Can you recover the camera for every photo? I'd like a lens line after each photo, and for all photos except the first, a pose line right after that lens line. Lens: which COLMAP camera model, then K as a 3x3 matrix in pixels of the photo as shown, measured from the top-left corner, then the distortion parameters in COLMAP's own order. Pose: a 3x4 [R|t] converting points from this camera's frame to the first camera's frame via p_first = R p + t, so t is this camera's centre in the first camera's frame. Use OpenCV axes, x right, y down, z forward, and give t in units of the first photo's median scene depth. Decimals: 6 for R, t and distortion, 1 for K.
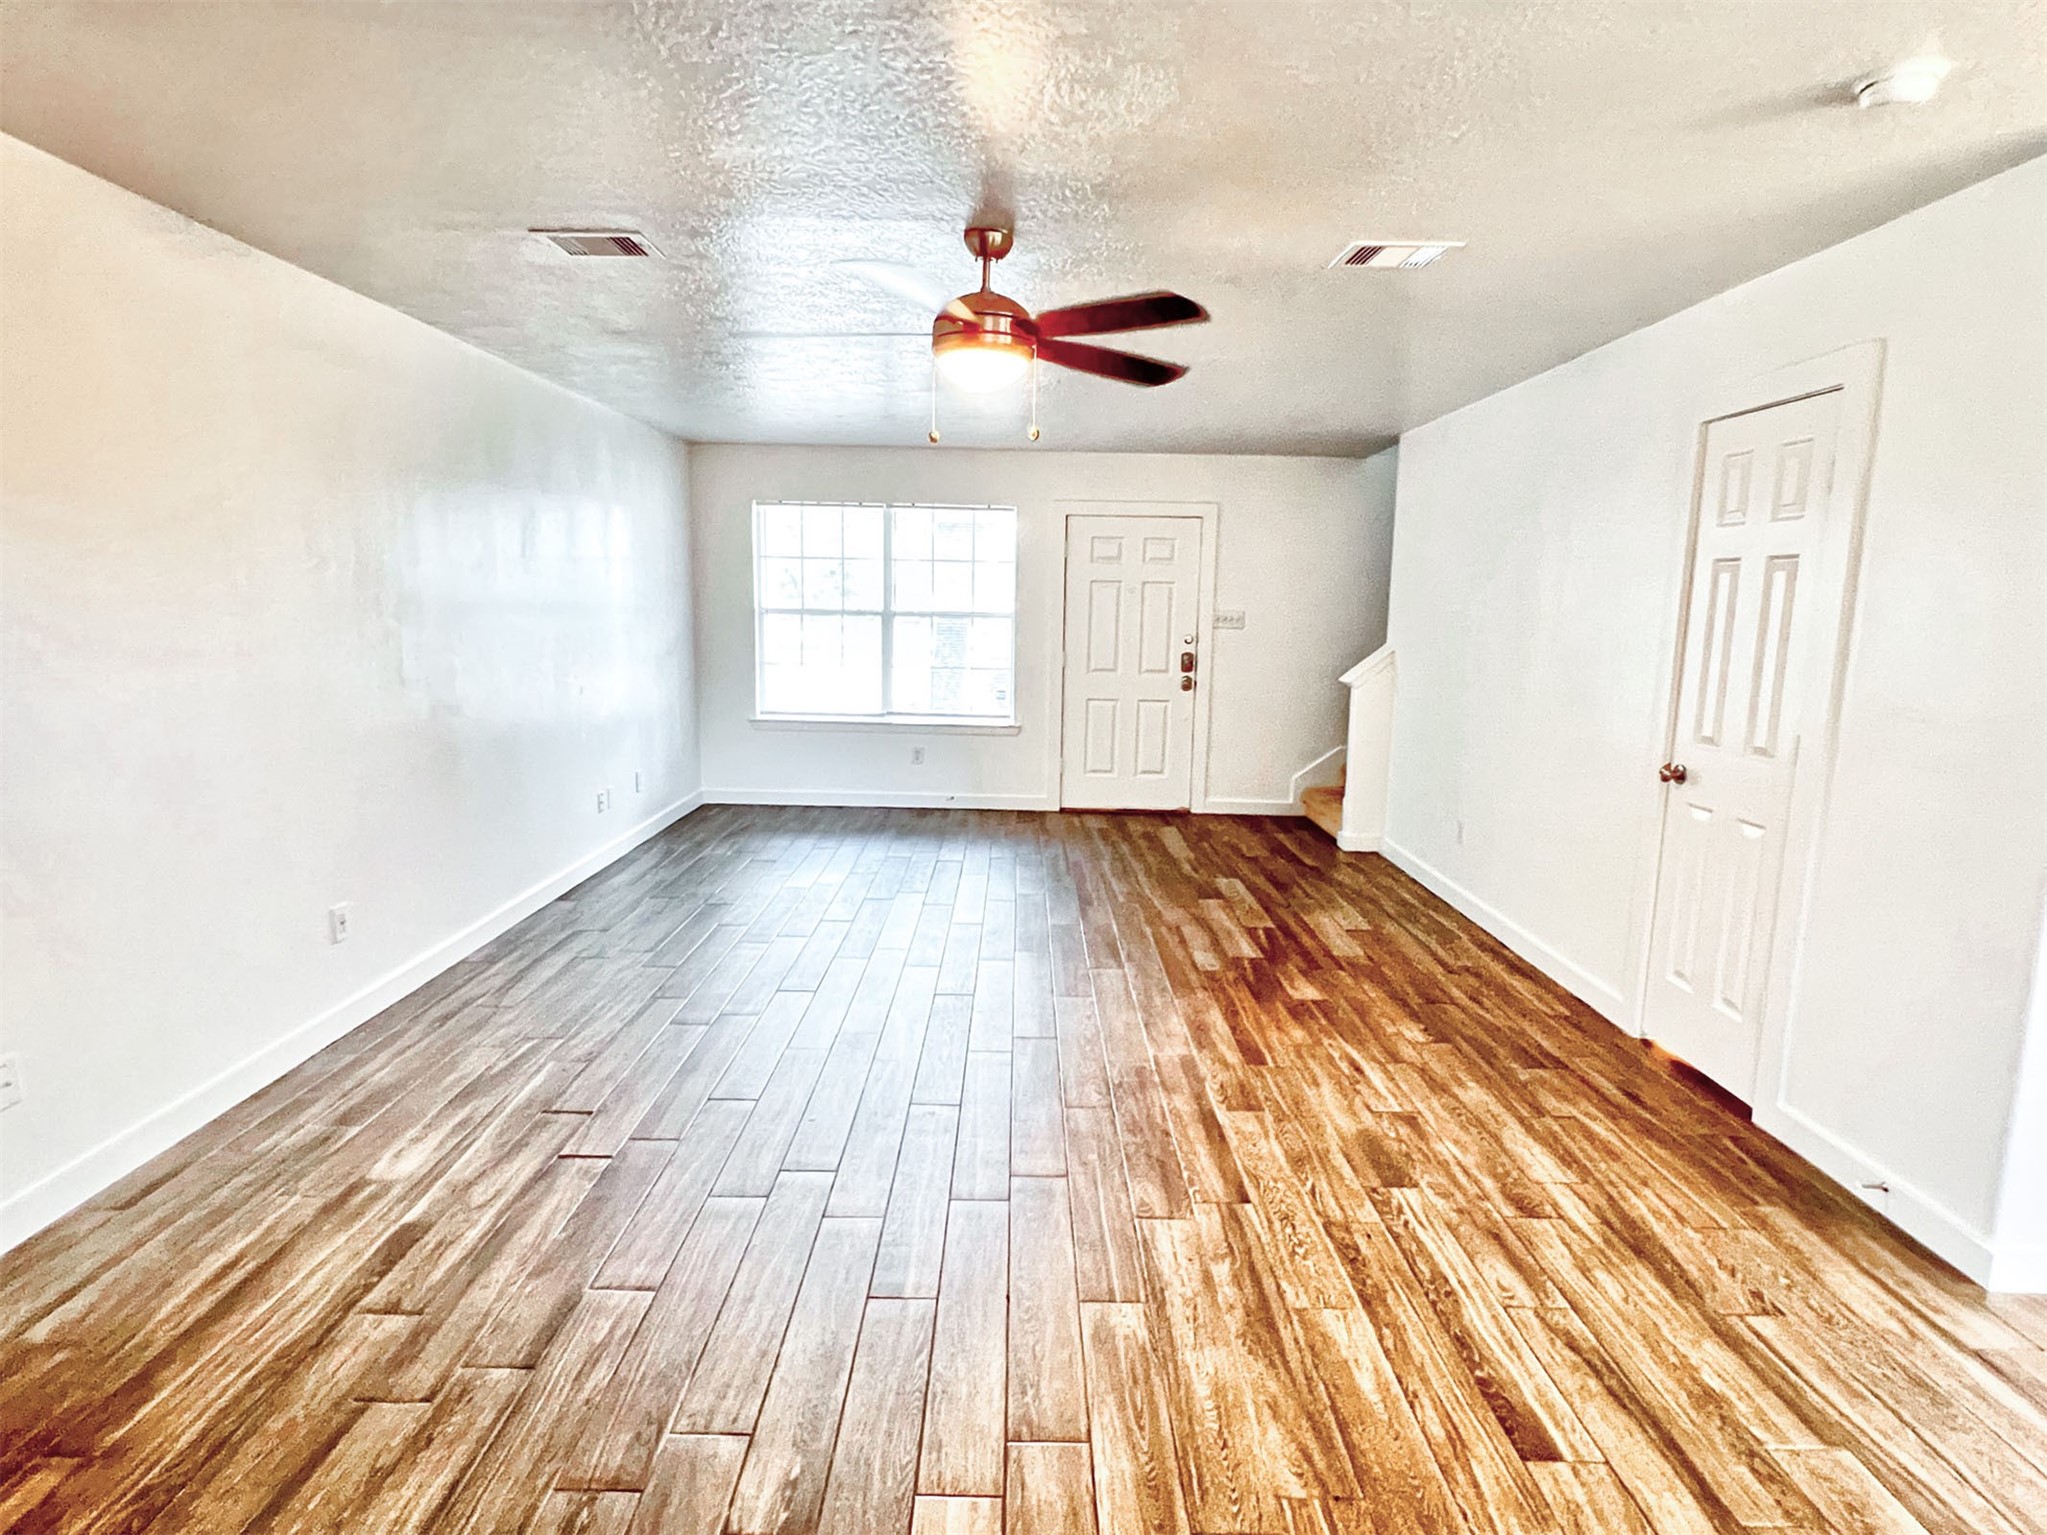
lens RADIAL K [[1118.7, 0, 1023.5], [0, 1118.7, 767.5], [0, 0, 1]] dist [-0.002645, -0.001278]
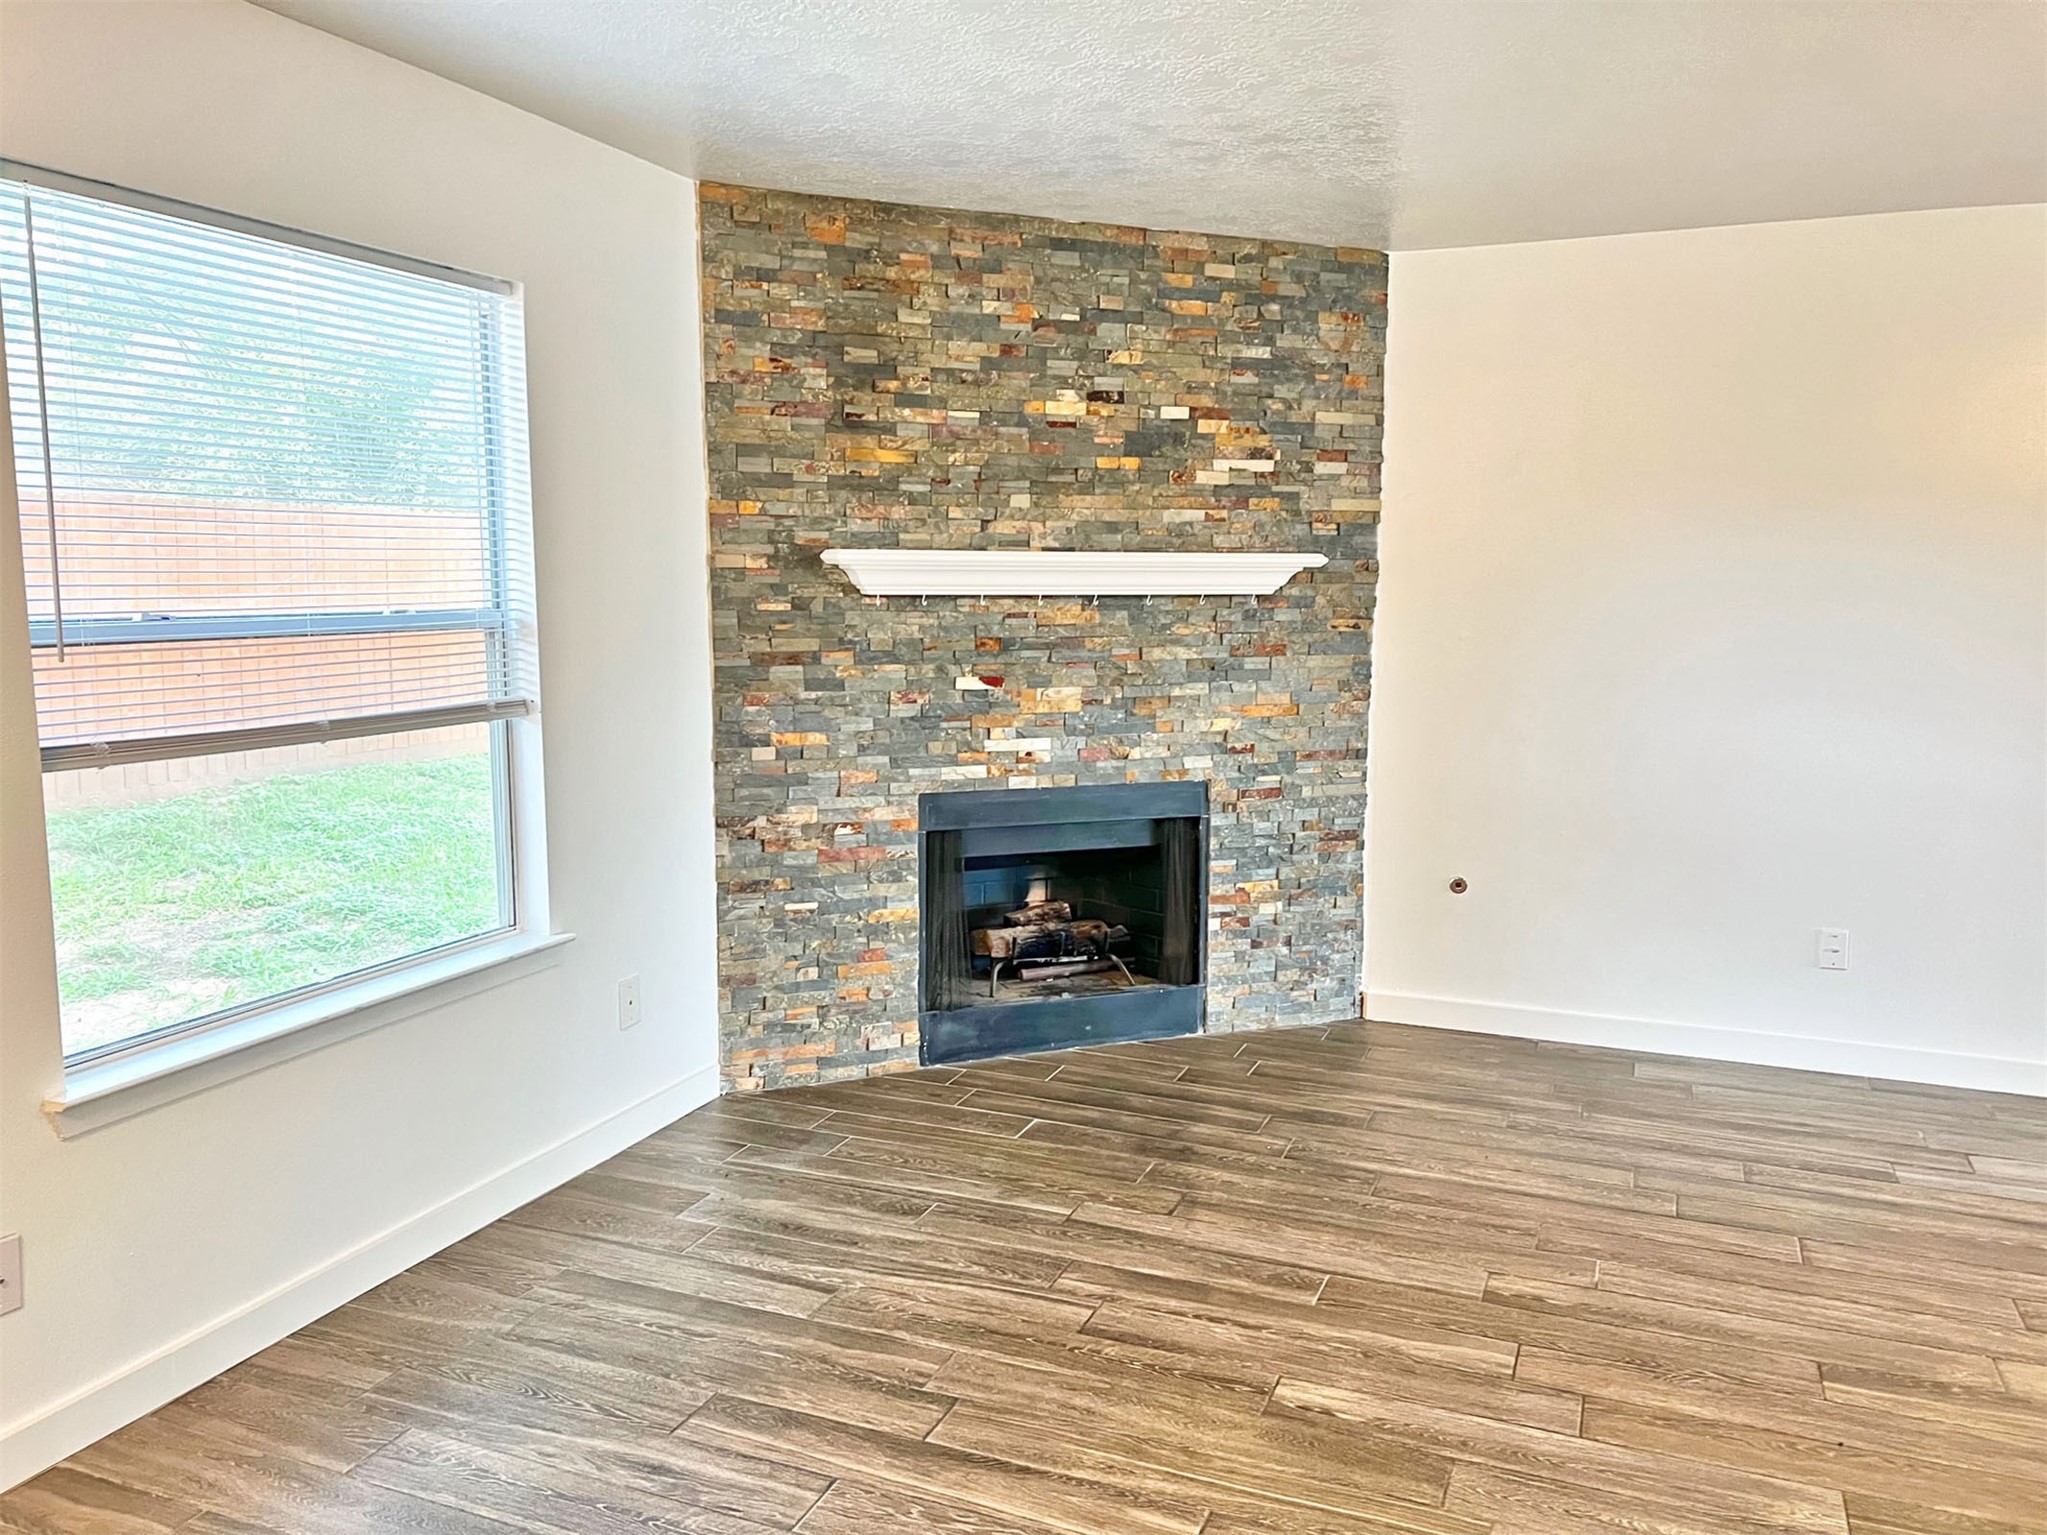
lens RADIAL K [[1565.1, 0, 1023.5], [0, 1565.1, 767.5], [0, 0, 1]] dist [0.124075, -0.190395]
pose [[-0.372332, 0.097064, -0.923010, 0.878525], [-0.149115, 0.975340, 0.162718, -0.070210], [0.916042, 0.198220, -0.348677, 0.553709]]
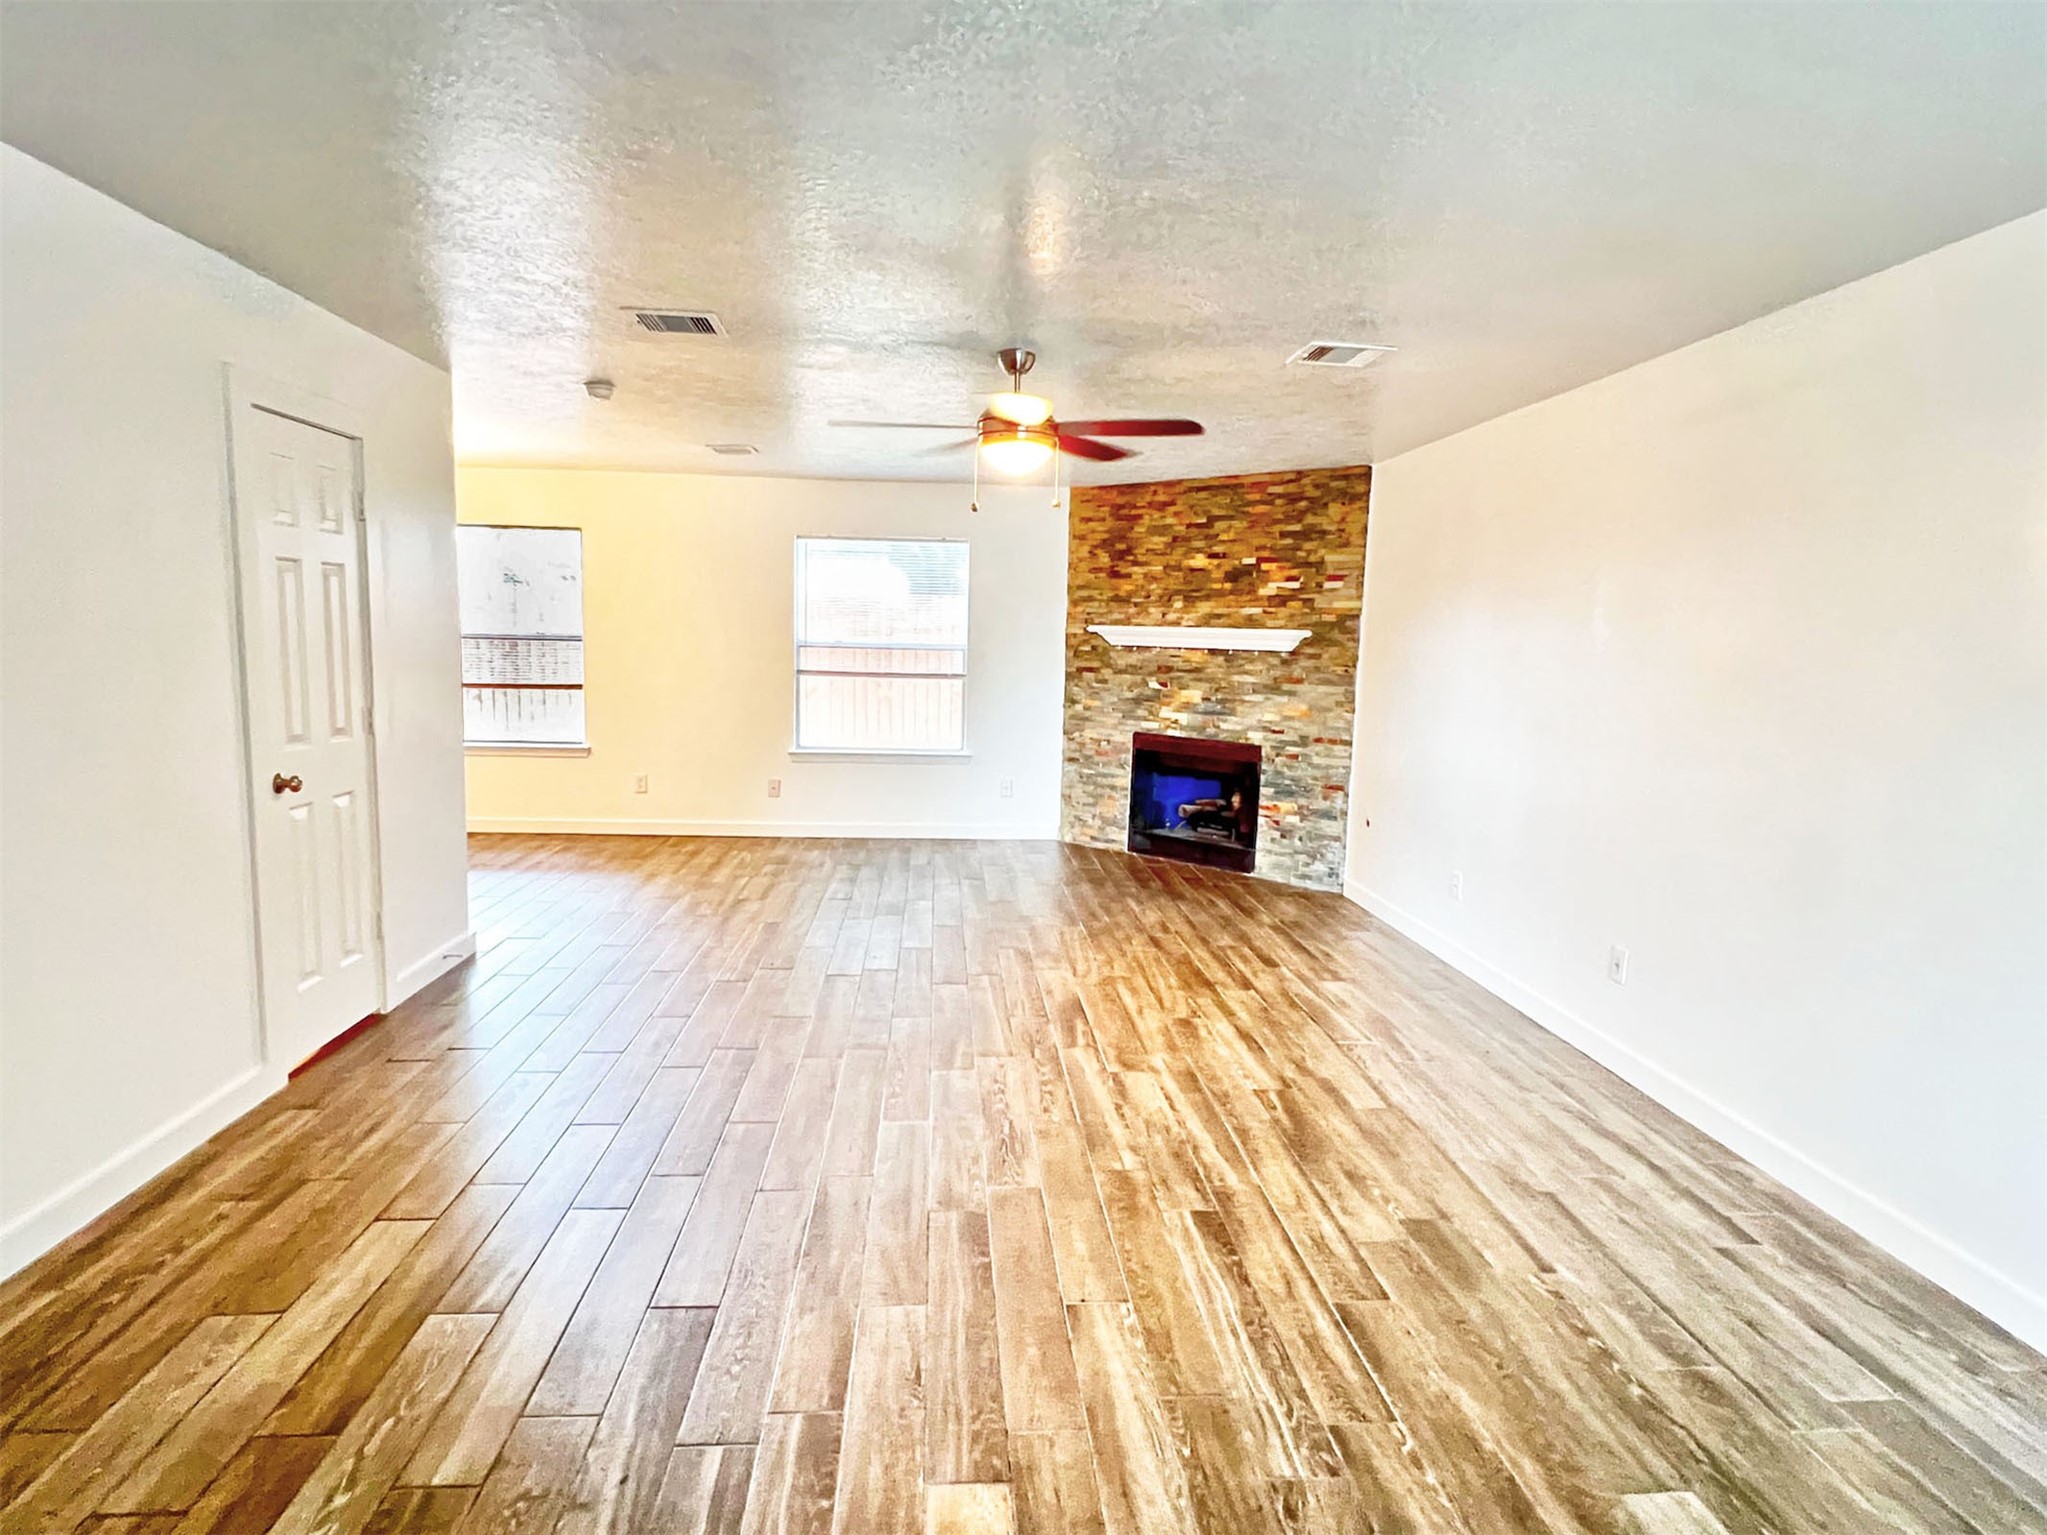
lens RADIAL K [[1118.7, 0, 1023.5], [0, 1118.7, 767.5], [0, 0, 1]] dist [-0.002645, -0.001278]
pose [[-0.996215, -0.036531, -0.078872, 0.042721], [-0.056177, 0.963017, 0.263519, -0.324504], [0.066329, 0.266953, -0.961424, 2.173959]]
